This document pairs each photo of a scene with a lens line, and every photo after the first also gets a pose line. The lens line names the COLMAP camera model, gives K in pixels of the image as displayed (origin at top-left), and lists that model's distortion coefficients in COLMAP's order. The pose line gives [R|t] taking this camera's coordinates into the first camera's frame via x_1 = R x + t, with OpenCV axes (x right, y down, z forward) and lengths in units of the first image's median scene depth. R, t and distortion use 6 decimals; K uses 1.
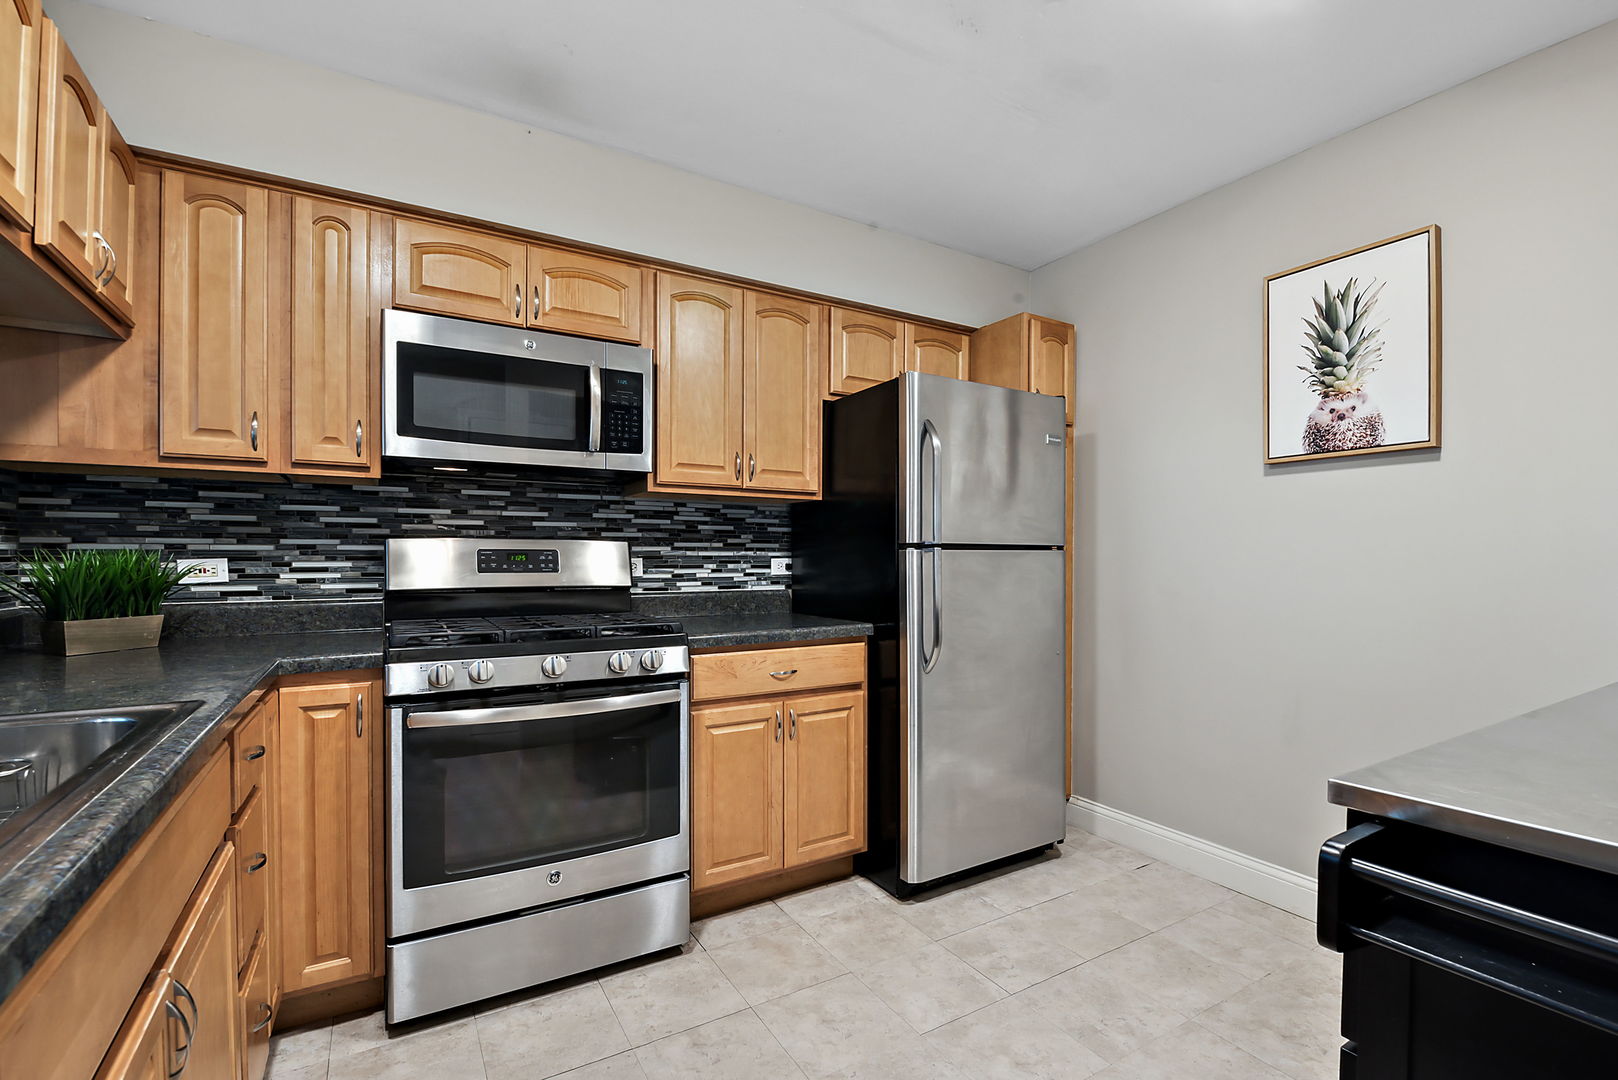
lens RADIAL K [[717.6, 0, 821.9], [0, 717.6, 562.5], [0, 0, 1]] dist [-0.002394, -0.010023]
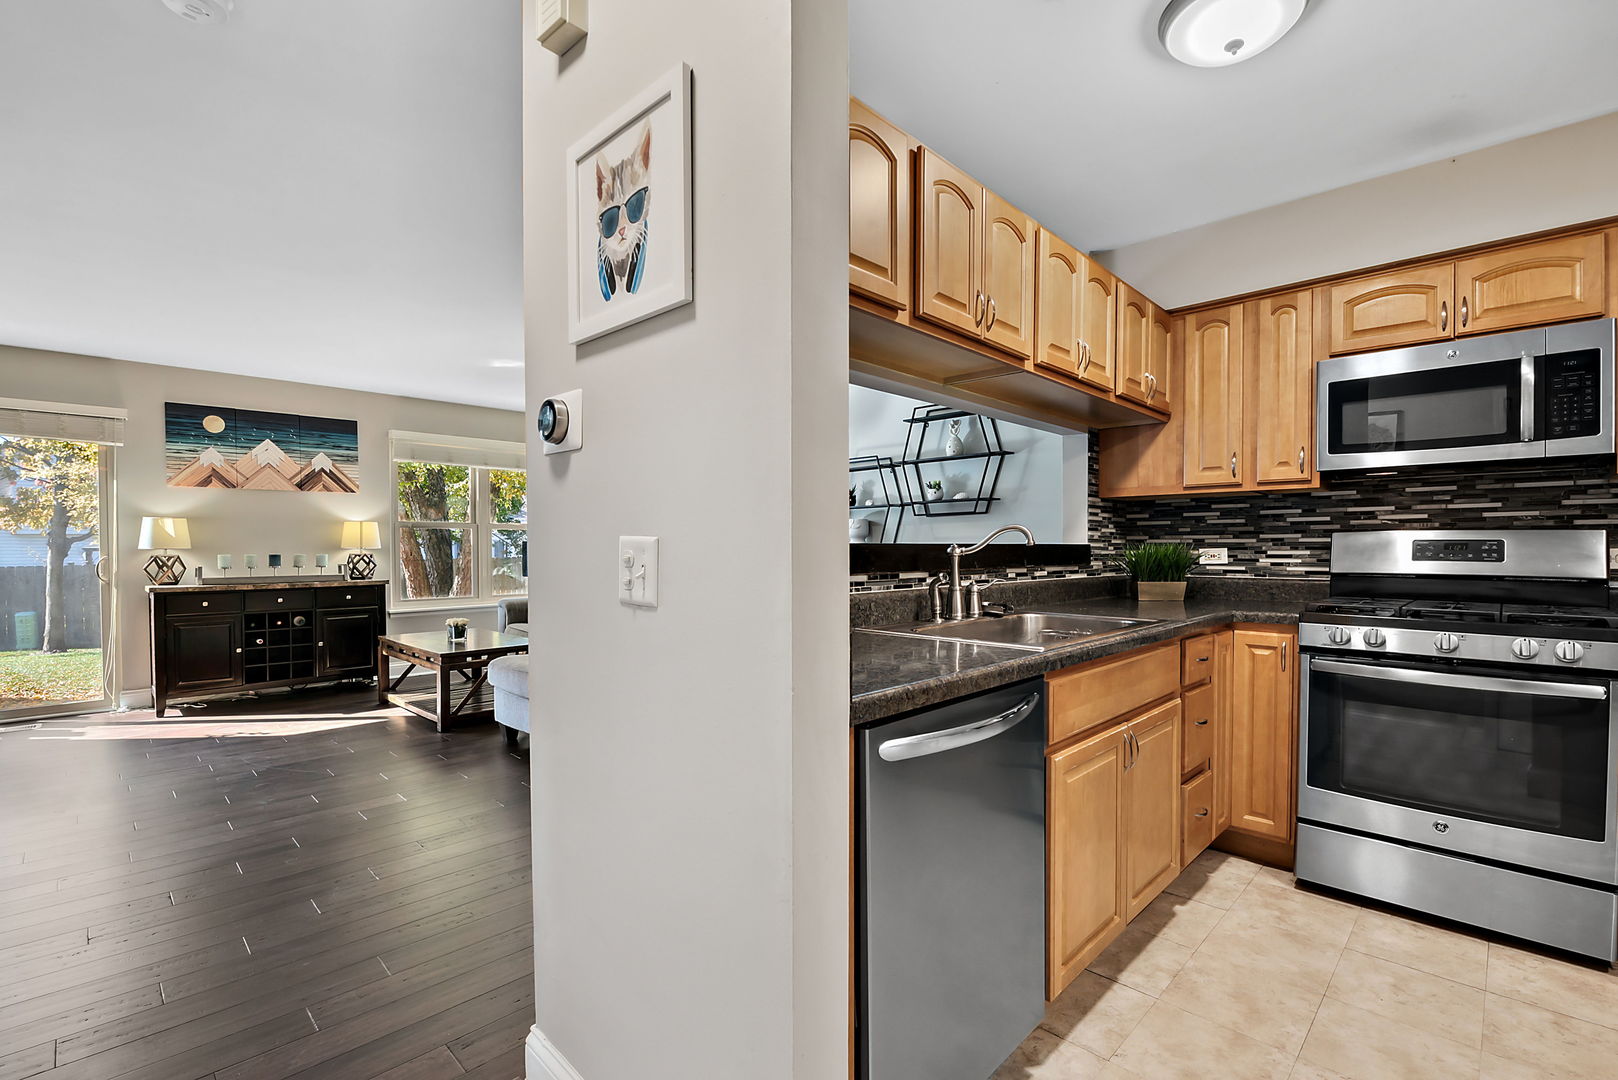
lens RADIAL K [[717.6, 0, 821.9], [0, 717.6, 562.5], [0, 0, 1]] dist [-0.002394, -0.010023]
pose [[0.251876, 0.017932, -0.967593, 0.402679], [-0.007719, 0.999834, 0.016520, 0.006135], [0.967729, 0.003308, 0.251972, -0.208835]]
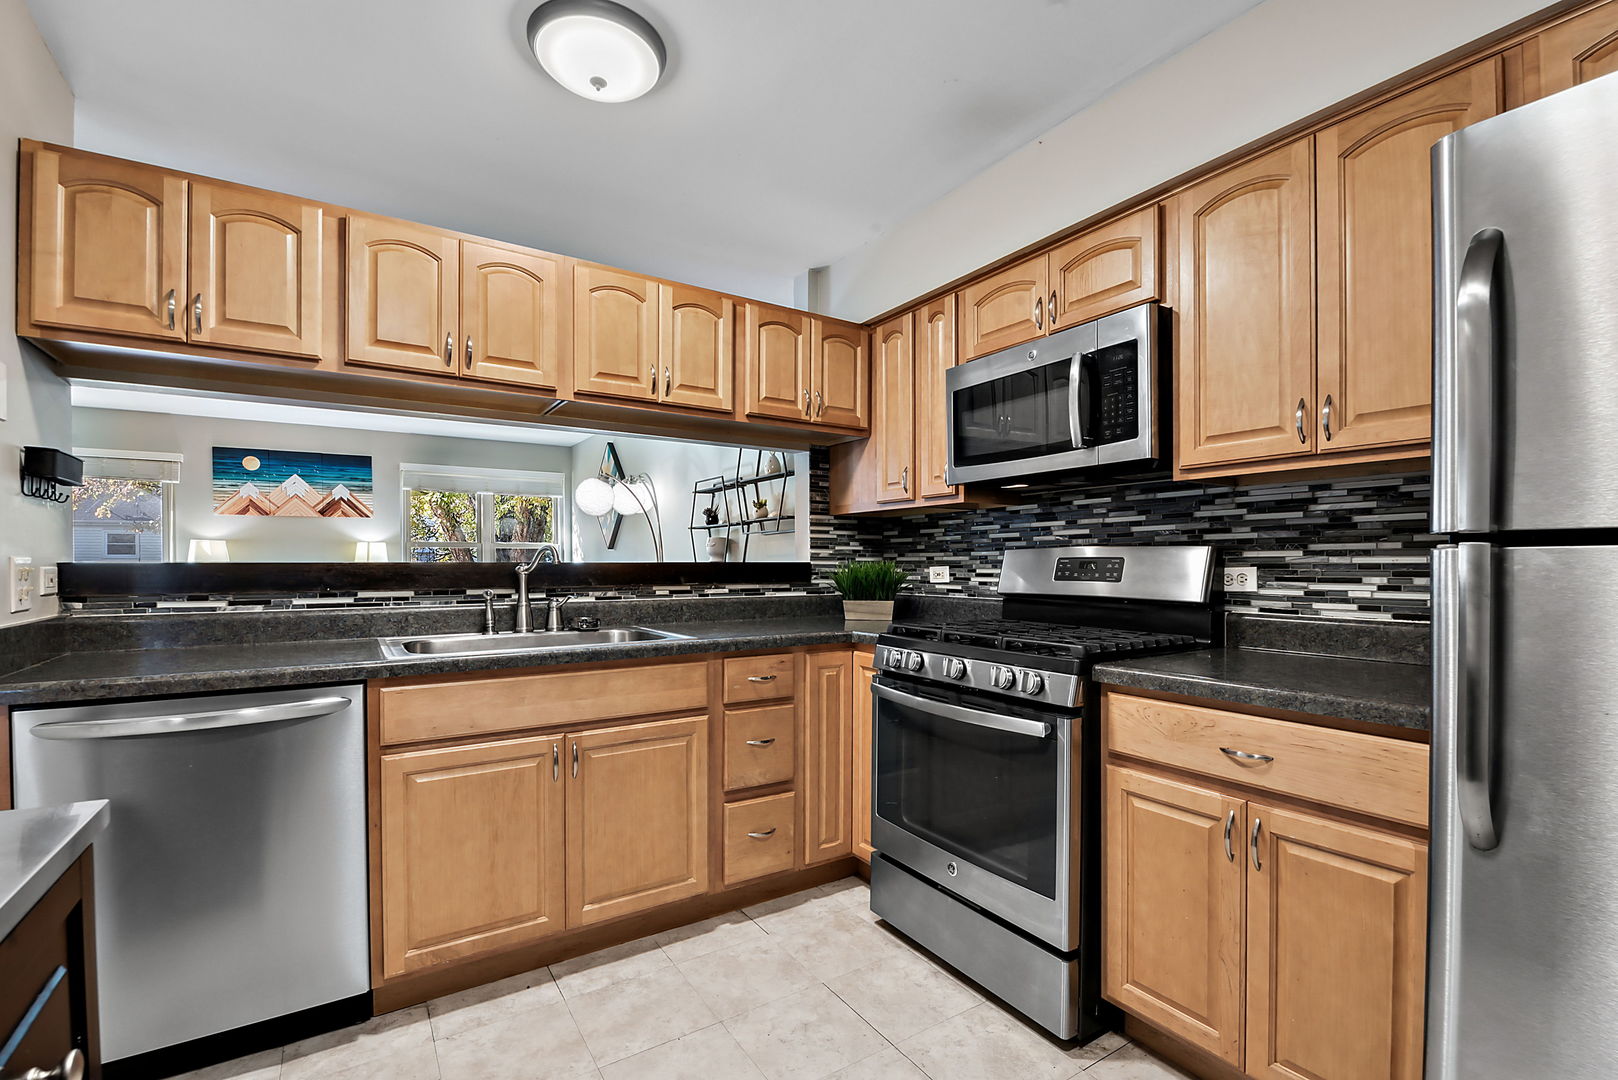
lens RADIAL K [[717.8, 0, 833.8], [0, 717.8, 571.5], [0, 0, 1]] dist [-0.001115, -0.010266]
pose [[0.039403, 0.008874, -0.999184, 0.581287], [-0.008483, 0.999928, 0.008546, -0.005186], [0.999187, 0.008139, 0.039476, 0.668380]]
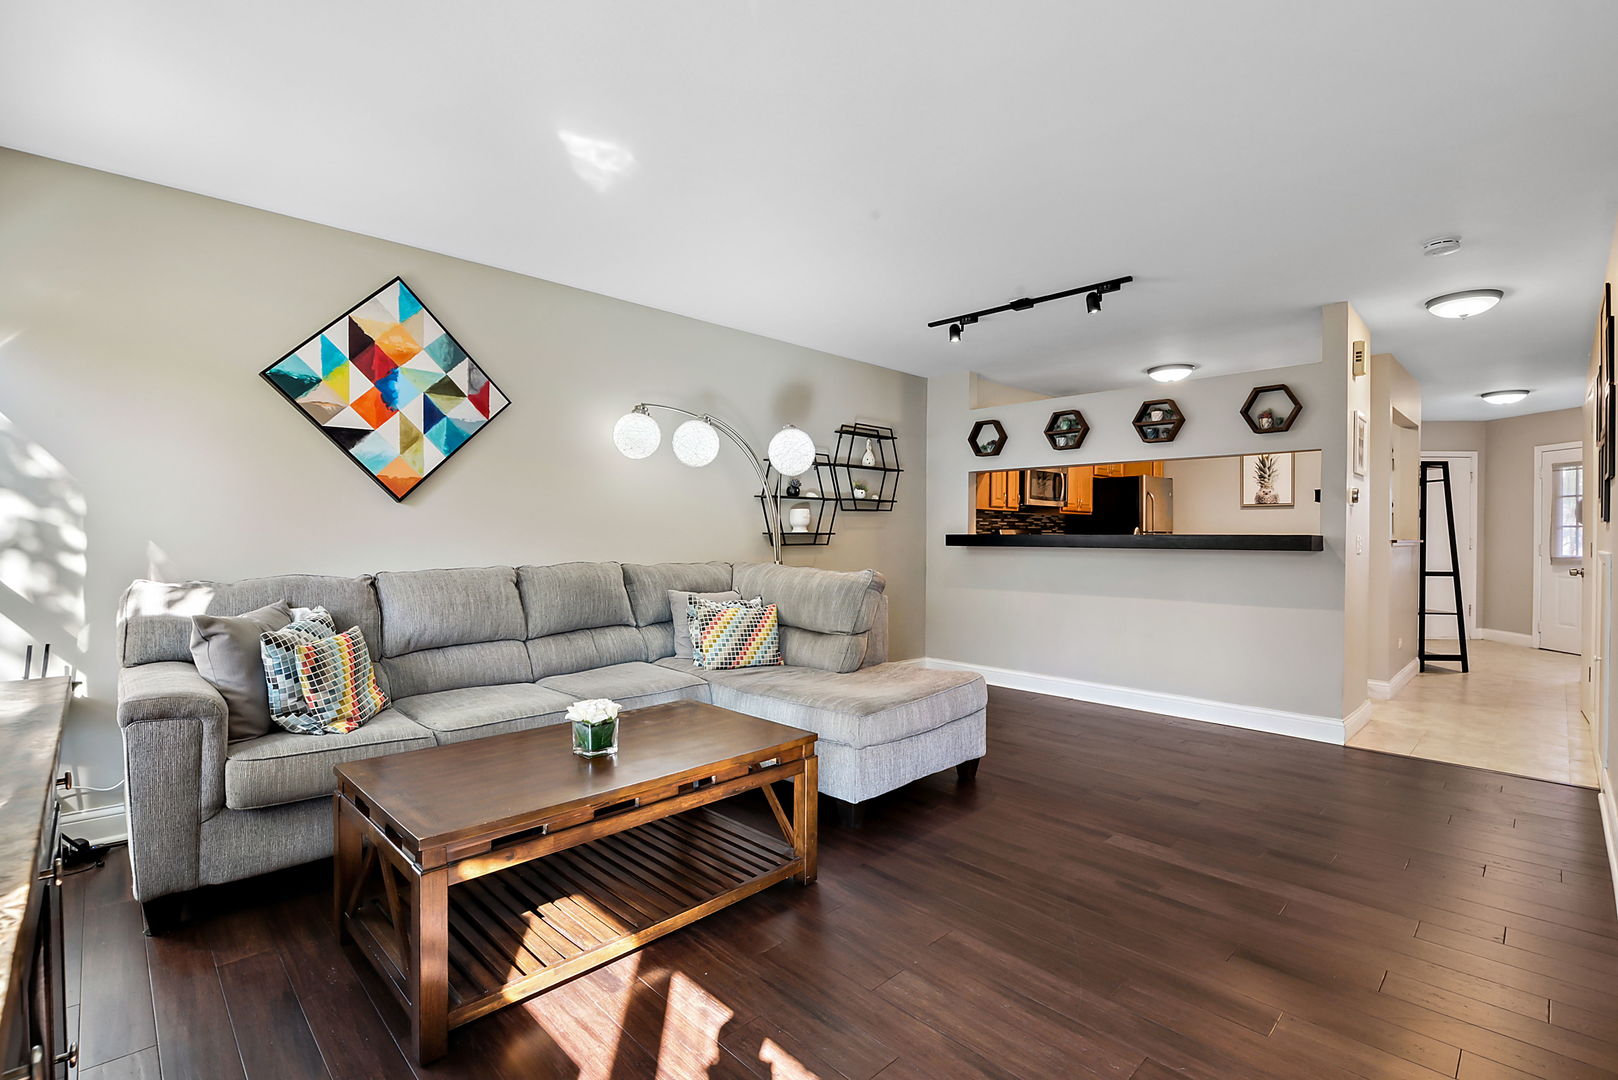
lens RADIAL K [[717.6, 0, 821.9], [0, 717.6, 562.5], [0, 0, 1]] dist [-0.002394, -0.010023]
pose [[0.972773, -0.010869, 0.231506, -2.033997], [0.005158, 0.999668, 0.025261, 0.022008], [-0.231704, -0.023379, 0.972505, -1.748872]]
